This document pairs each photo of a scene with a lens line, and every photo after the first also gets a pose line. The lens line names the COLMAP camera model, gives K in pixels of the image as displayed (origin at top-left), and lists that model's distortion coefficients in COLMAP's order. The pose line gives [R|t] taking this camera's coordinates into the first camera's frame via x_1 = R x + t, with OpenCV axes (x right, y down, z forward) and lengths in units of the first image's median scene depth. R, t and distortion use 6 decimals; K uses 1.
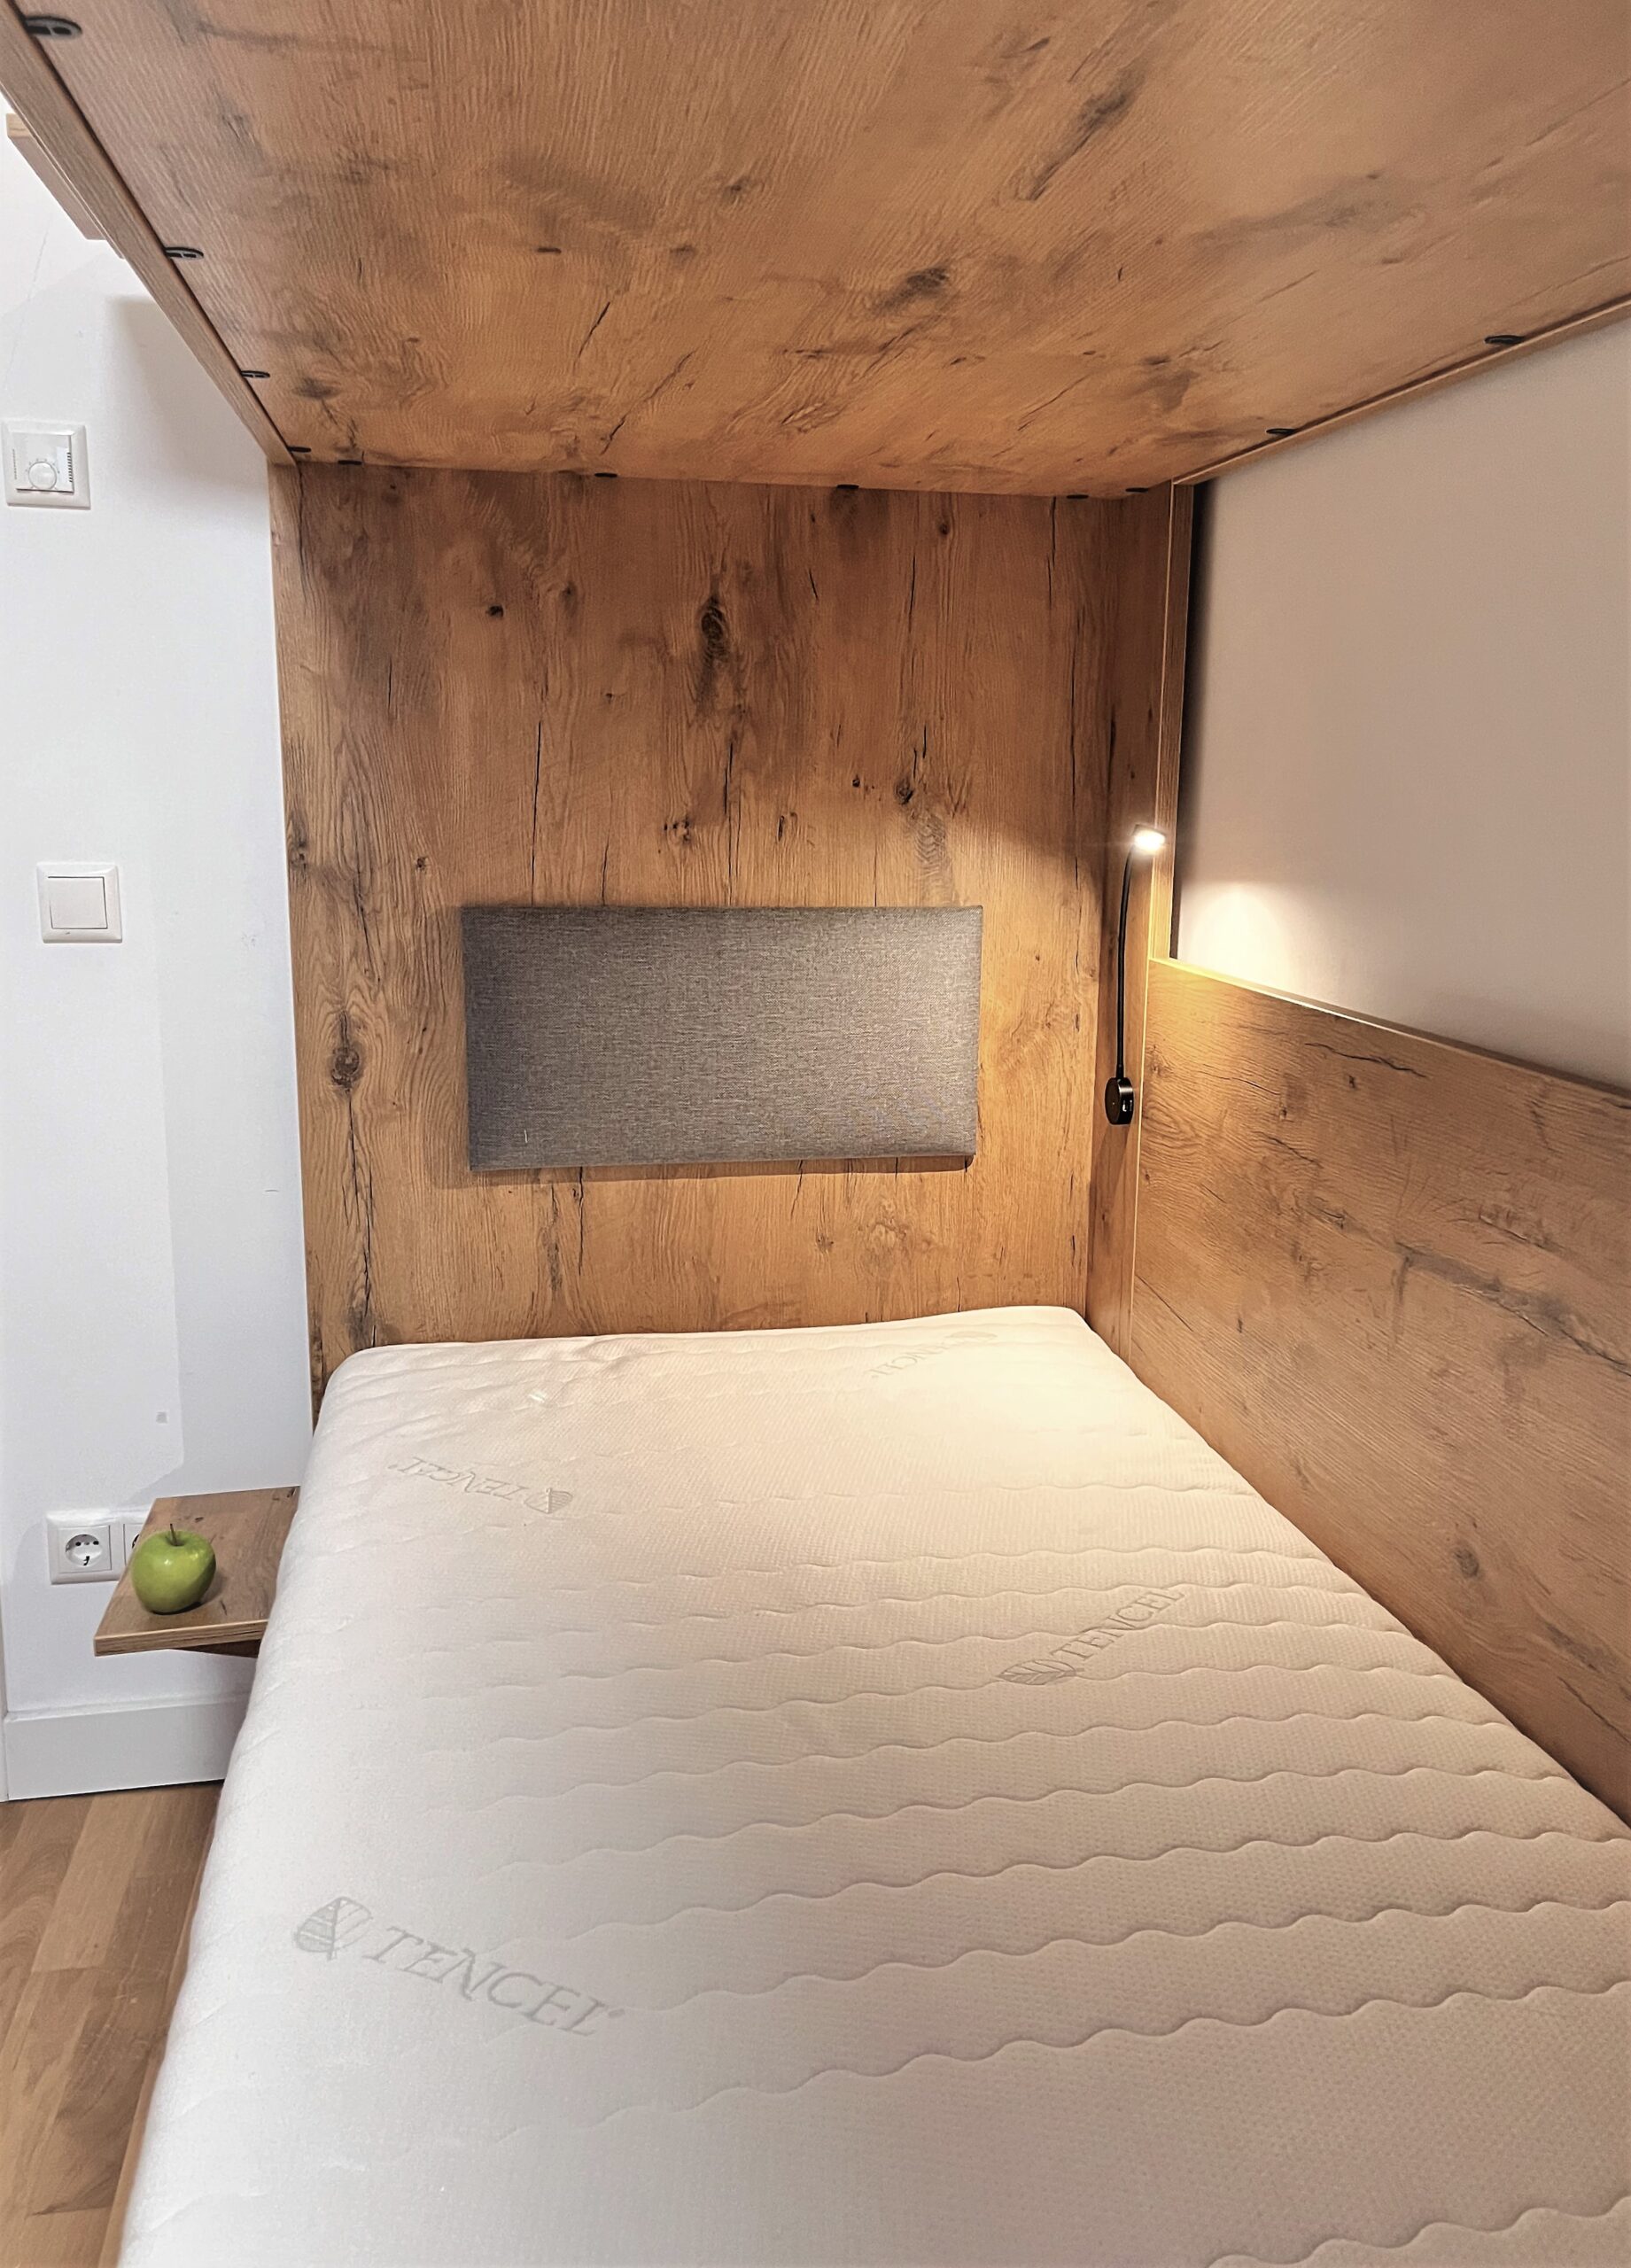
lens RADIAL K [[1768.0, 0, 819.6], [0, 1768.0, 1135.7], [0, 0, 1]] dist [0.007570, 0.001819]
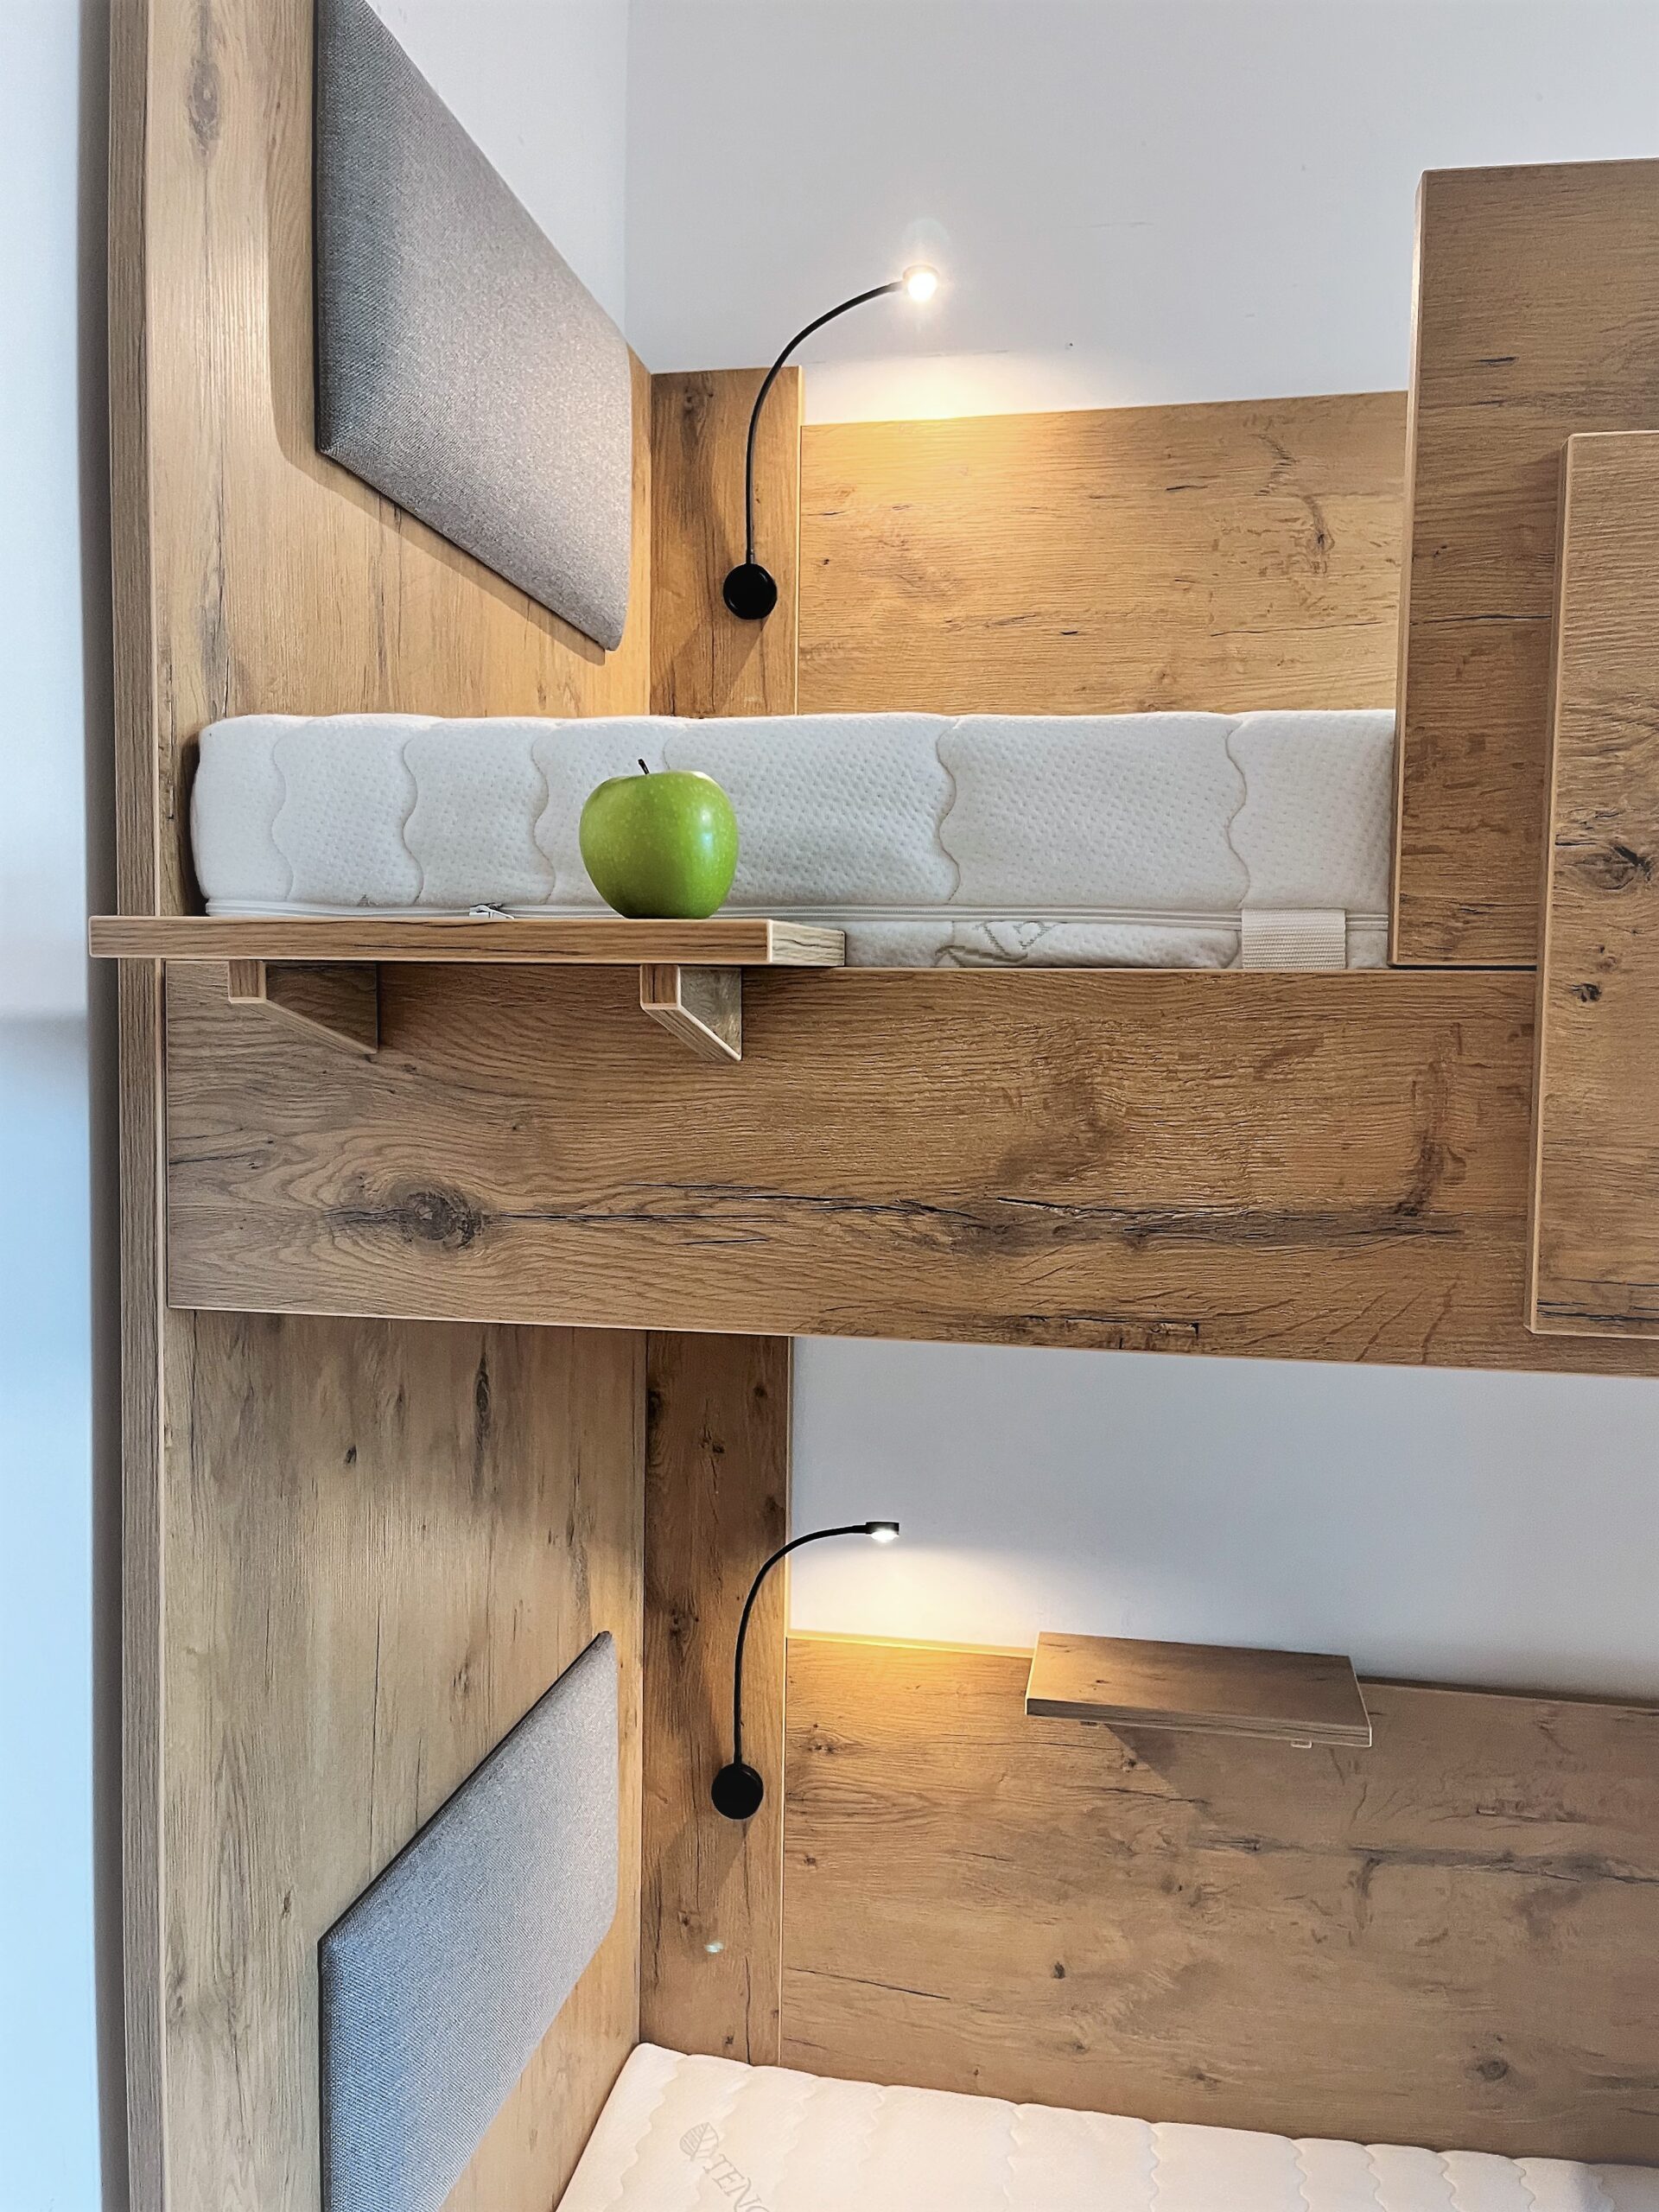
lens RADIAL K [[1711.5, 0, 827.5], [0, 1711.5, 1104.1], [0, 0, 1]] dist [0.024927, -0.003835]
pose [[0.378353, -0.051937, 0.924203, -0.746743], [0.189060, 0.981714, -0.022229, -0.409072], [-0.906149, 0.183140, 0.381254, 0.638927]]
